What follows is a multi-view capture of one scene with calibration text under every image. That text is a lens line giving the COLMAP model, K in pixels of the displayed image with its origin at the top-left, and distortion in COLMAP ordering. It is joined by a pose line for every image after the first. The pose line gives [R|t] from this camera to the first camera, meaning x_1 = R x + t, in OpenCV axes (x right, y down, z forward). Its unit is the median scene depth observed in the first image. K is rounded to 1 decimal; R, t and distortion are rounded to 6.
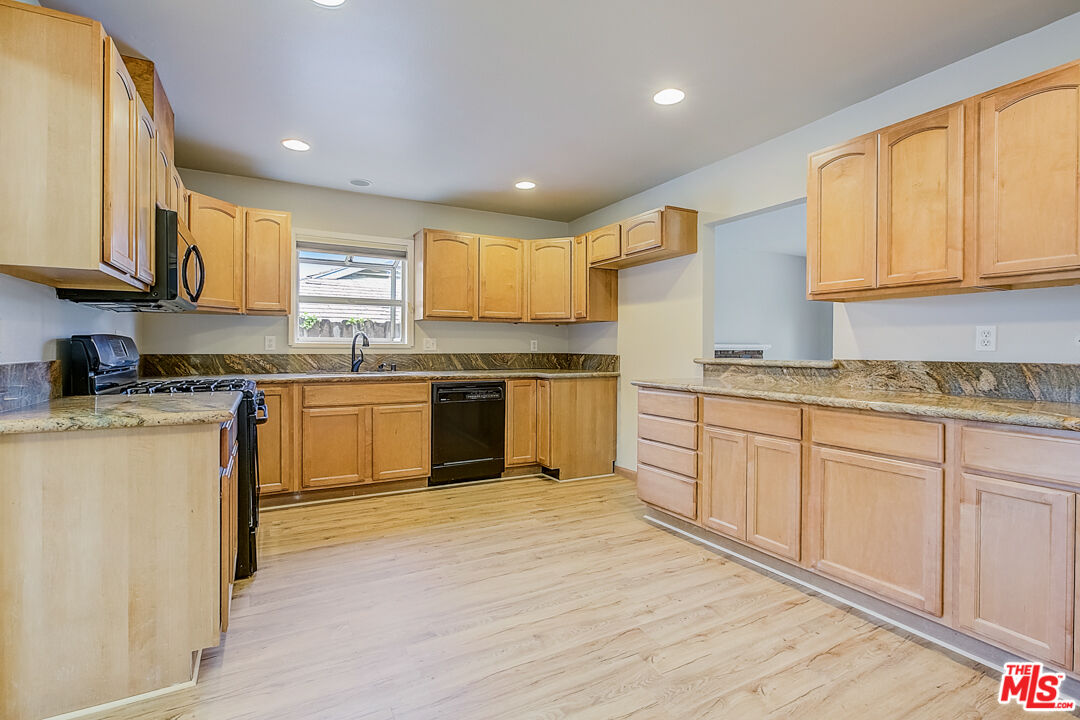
lens RADIAL K [[495.6, 0, 533.6], [0, 495.6, 353.9], [0, 0, 1]] dist [-0.007761, 0.000349]
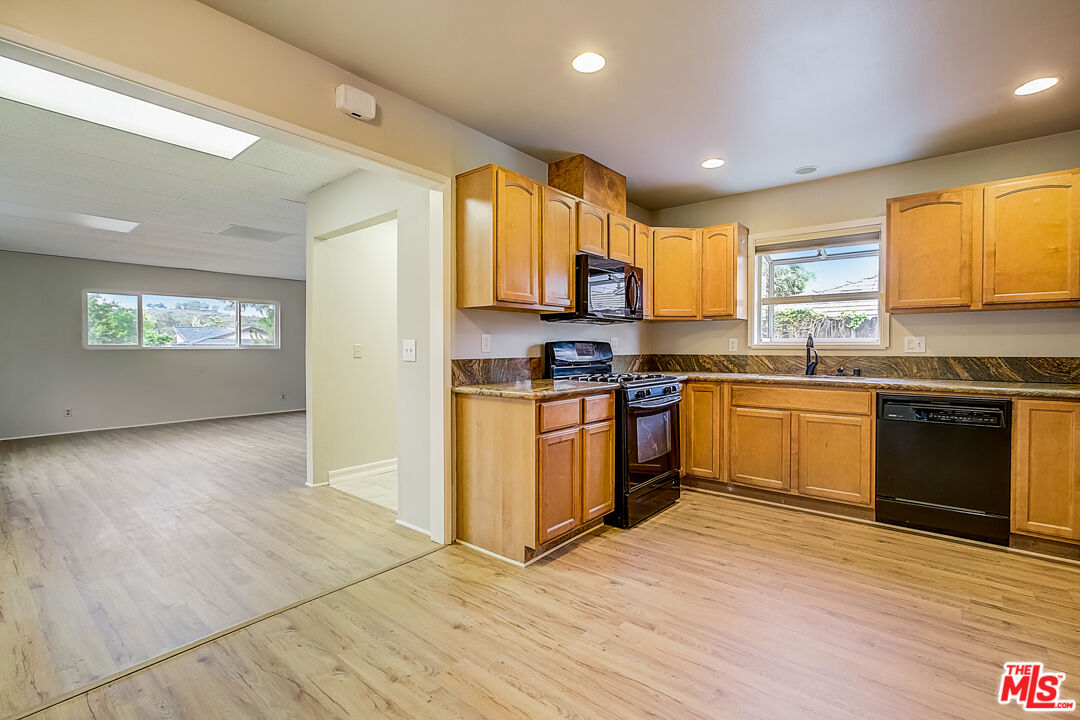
lens RADIAL K [[495.6, 0, 541.1], [0, 495.6, 357.3], [0, 0, 1]] dist [-0.007761, 0.000349]
pose [[0.376781, 0.013254, -0.926208, 0.332550], [-0.009168, 0.999902, 0.010579, -0.002169], [0.926257, 0.004505, 0.376865, 0.200235]]
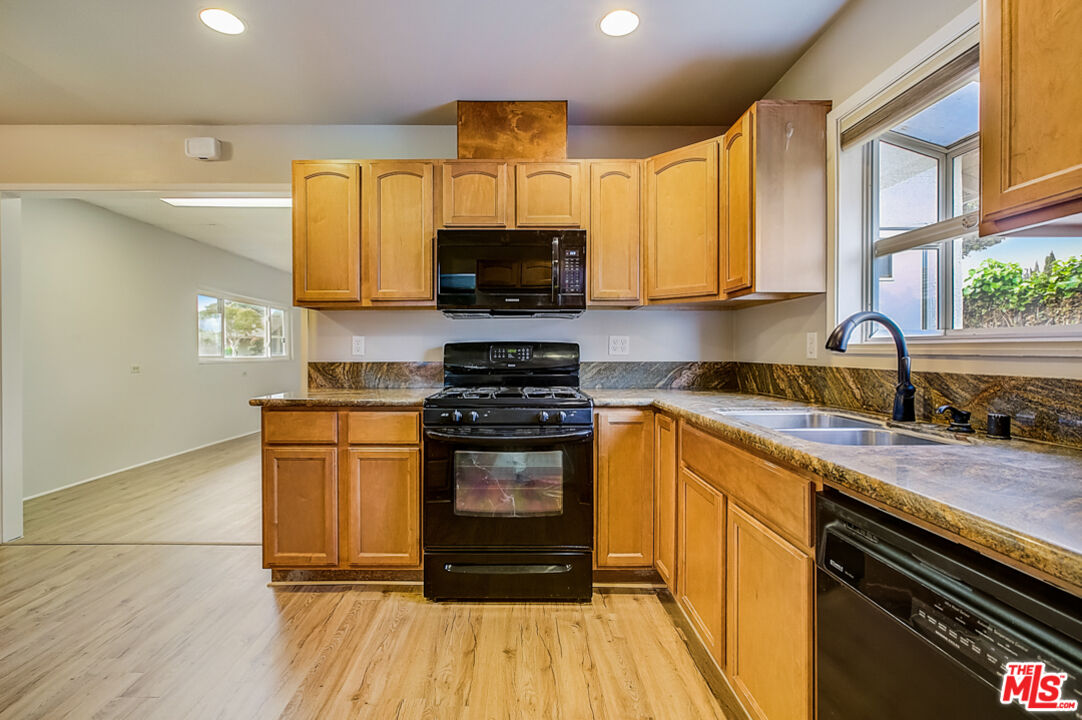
lens RADIAL K [[498.2, 0, 488.0], [0, 498.2, 358.5], [0, 0, 1]] dist [-0.000308, -0.000450]
pose [[-0.482115, 0.007979, -0.876072, 0.119378], [-0.014140, 0.999757, 0.016887, -0.012157], [0.875994, 0.020529, -0.481885, 0.982869]]
